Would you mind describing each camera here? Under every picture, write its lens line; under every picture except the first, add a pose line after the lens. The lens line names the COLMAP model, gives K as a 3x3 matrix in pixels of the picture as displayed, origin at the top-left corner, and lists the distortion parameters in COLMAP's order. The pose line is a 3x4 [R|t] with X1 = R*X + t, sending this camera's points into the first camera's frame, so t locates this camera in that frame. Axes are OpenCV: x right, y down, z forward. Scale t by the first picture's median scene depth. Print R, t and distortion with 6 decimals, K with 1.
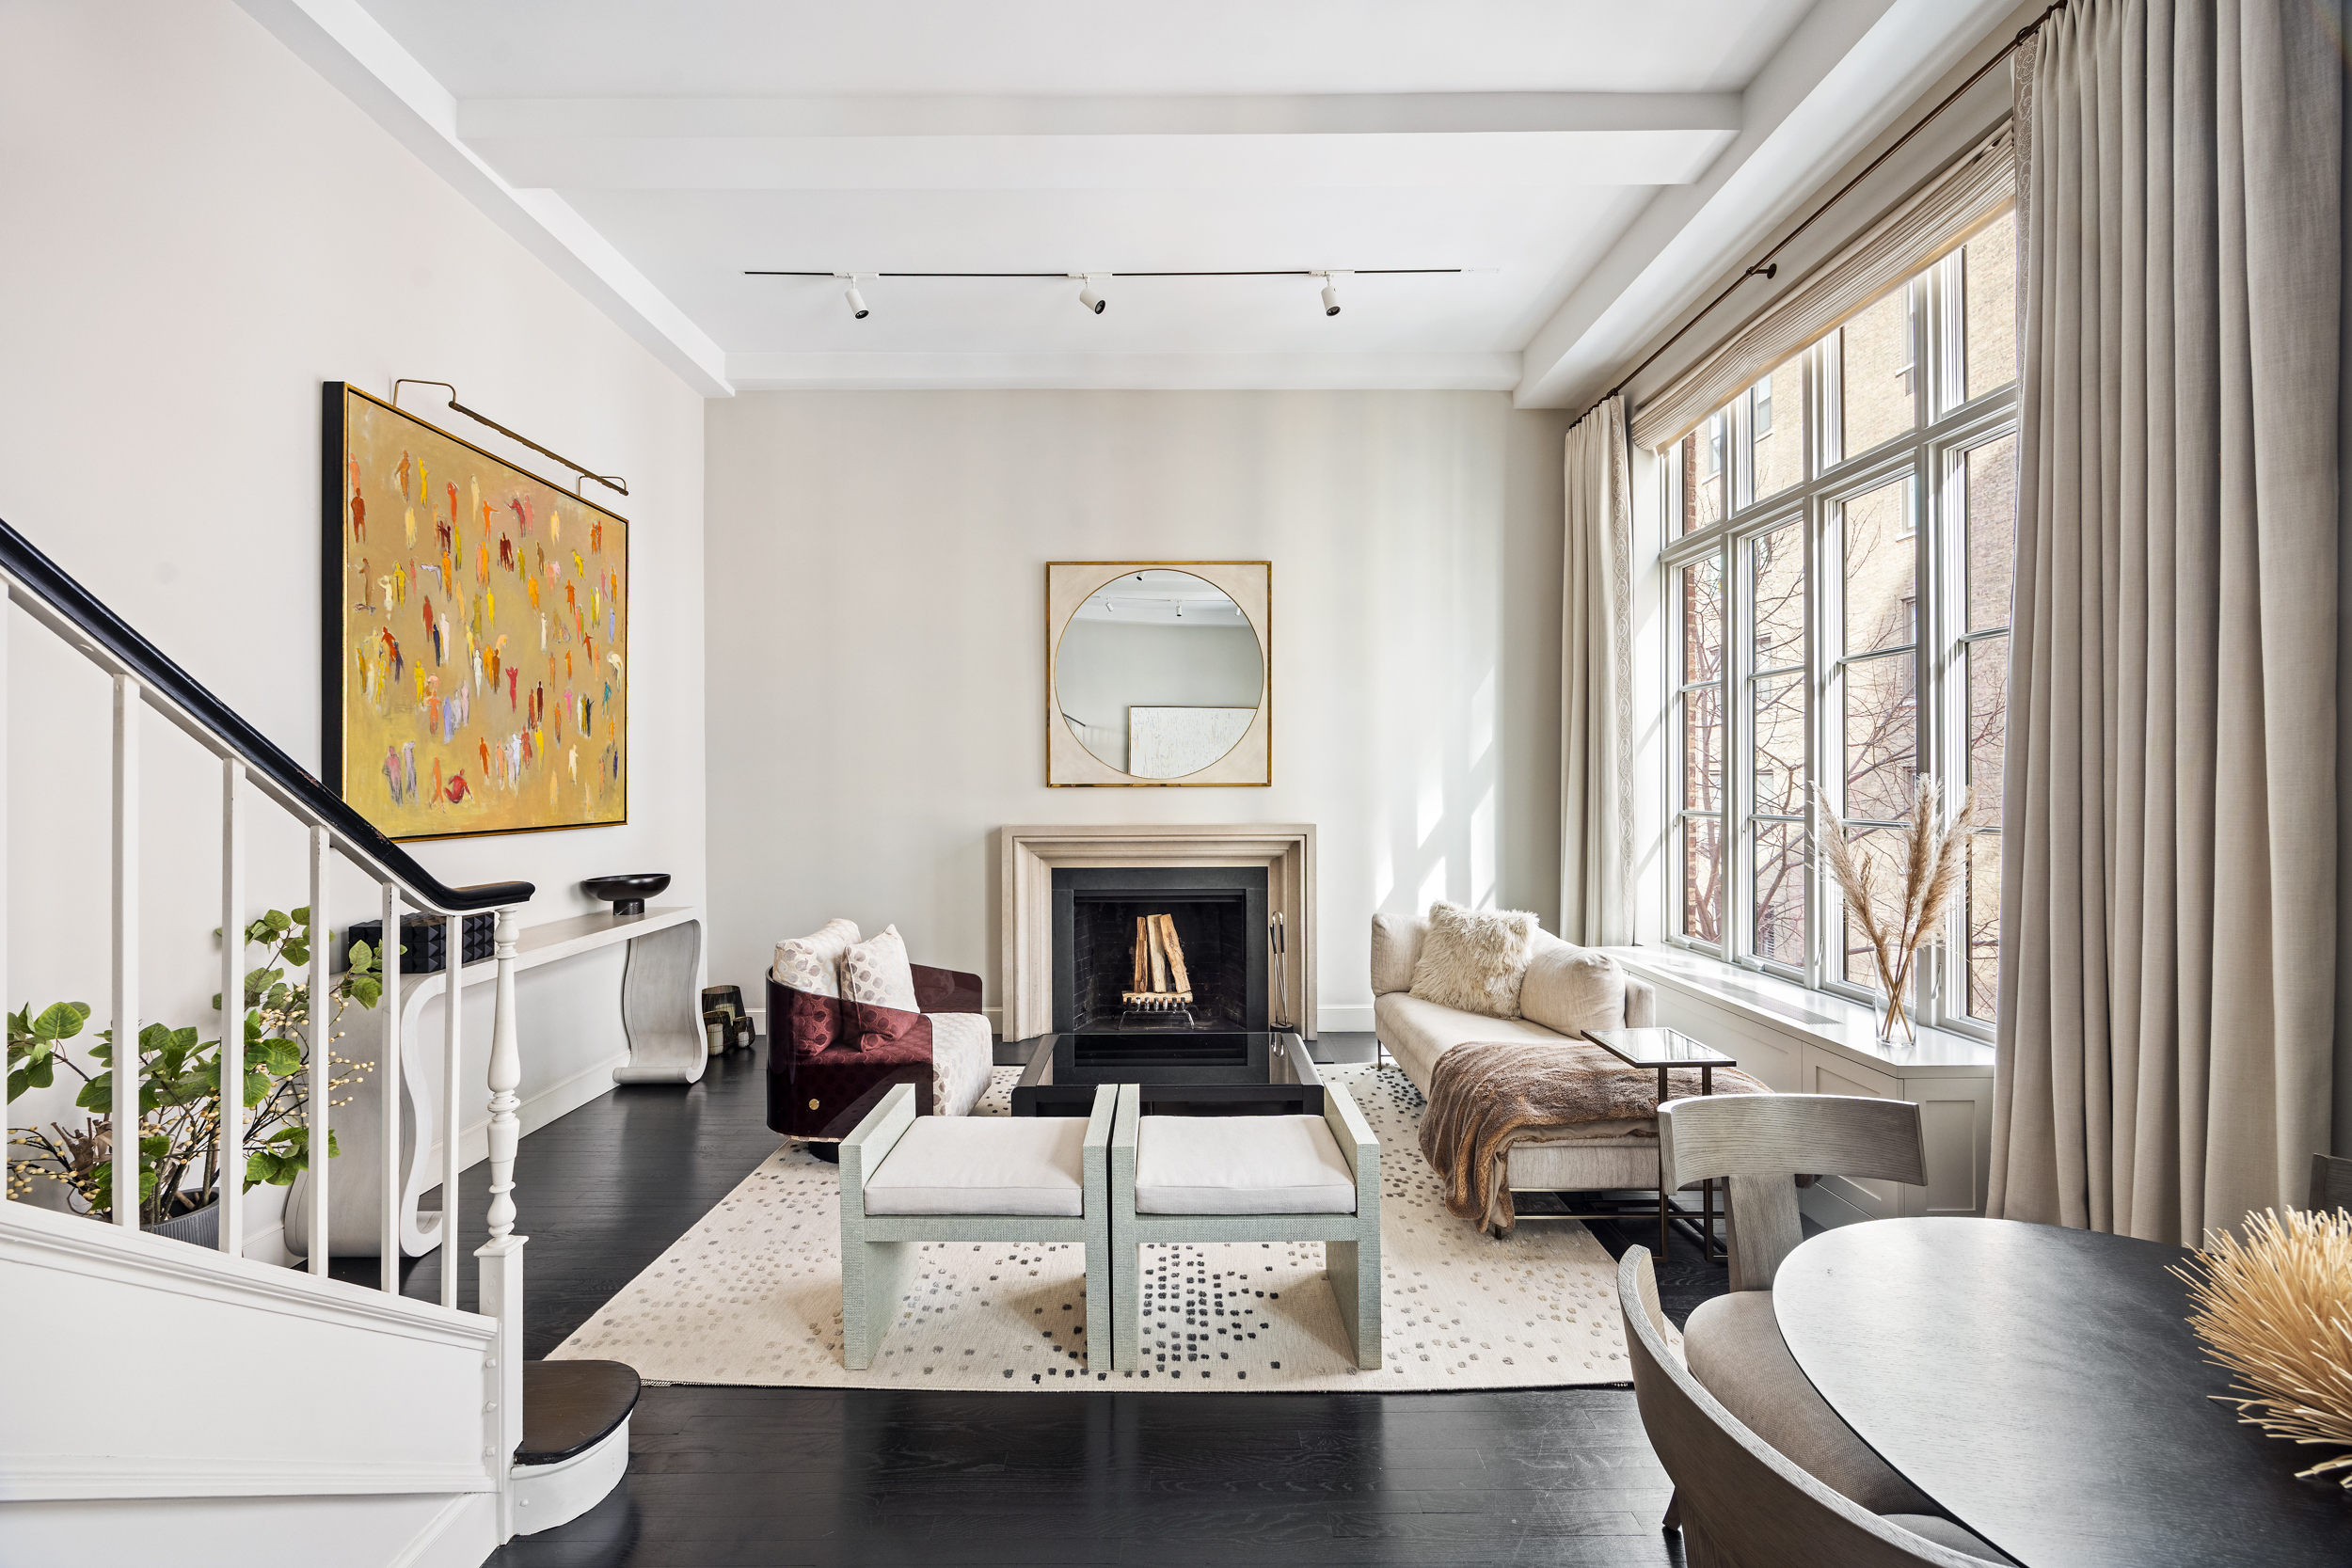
lens RADIAL K [[884.7, 0, 1157.2], [0, 884.7, 788.6], [0, 0, 1]] dist [0.000678, -0.000304]
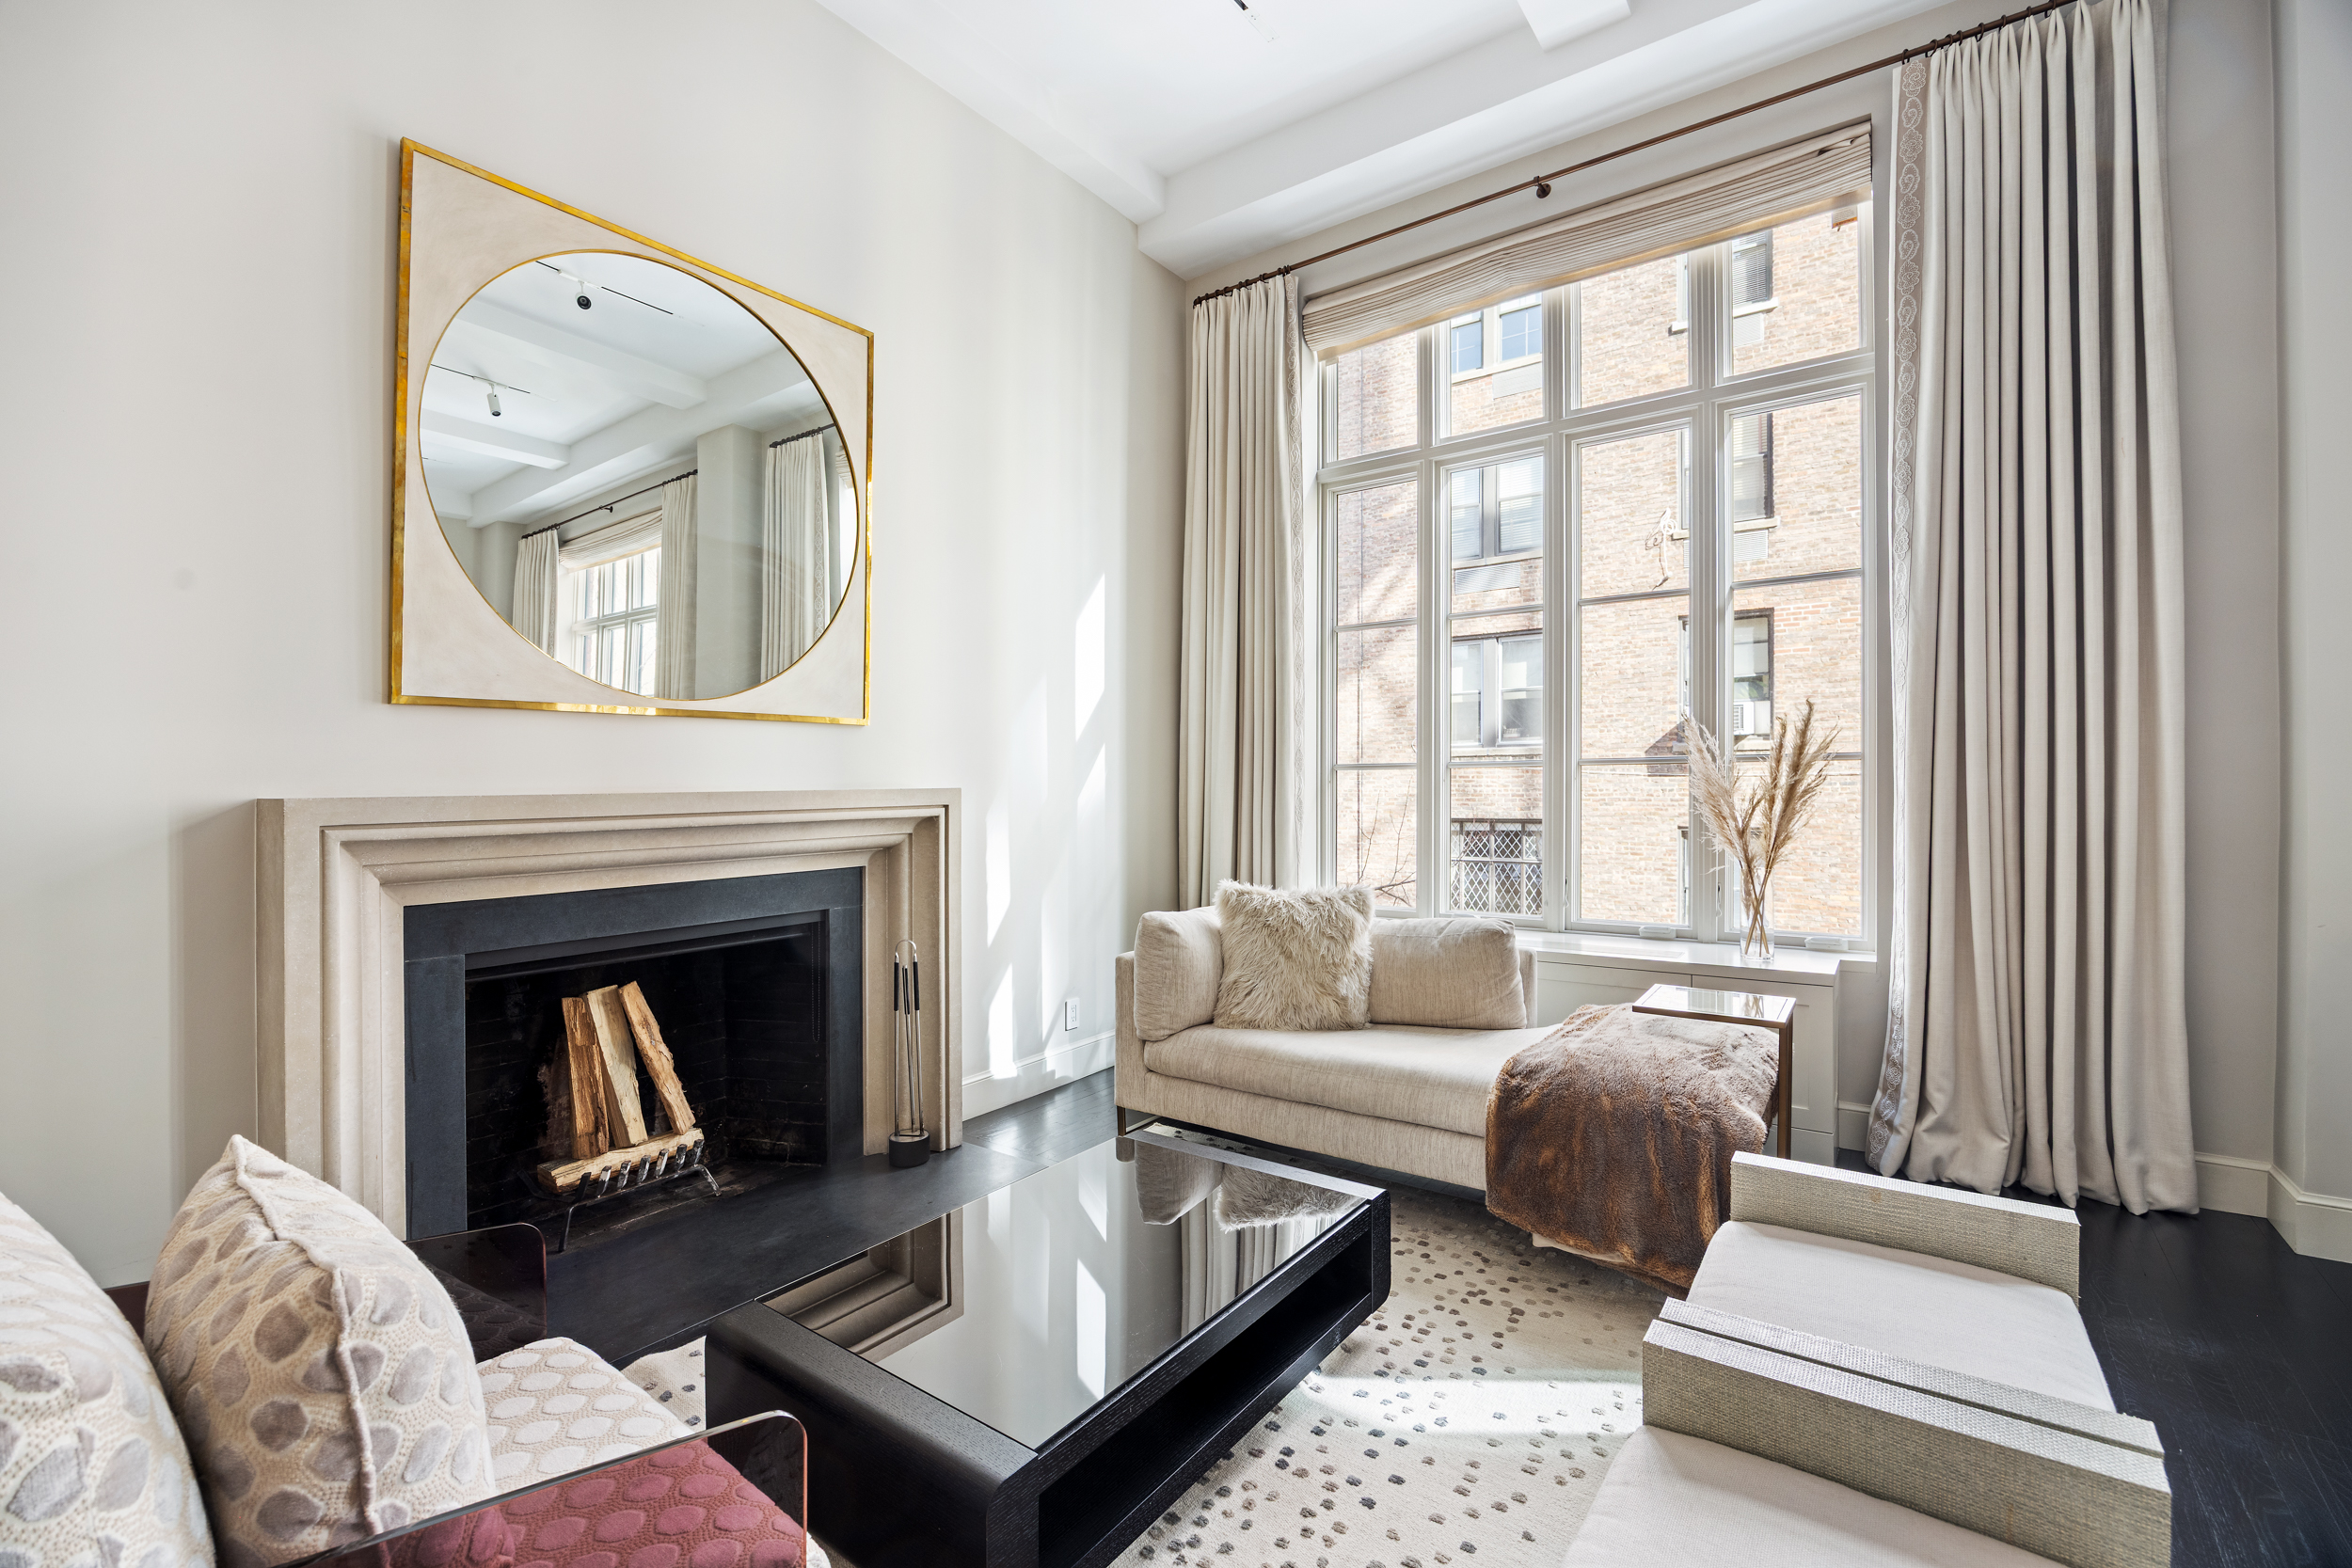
lens RADIAL K [[1005.8, 0, 1184.0], [0, 1005.8, 795.0], [0, 0, 1]] dist [-0.020213, -0.000105]
pose [[0.589878, -0.003302, 0.807486, -0.370701], [0.013115, 0.999899, -0.005492, 0.066698], [-0.807386, 0.013830, 0.589862, 0.618325]]
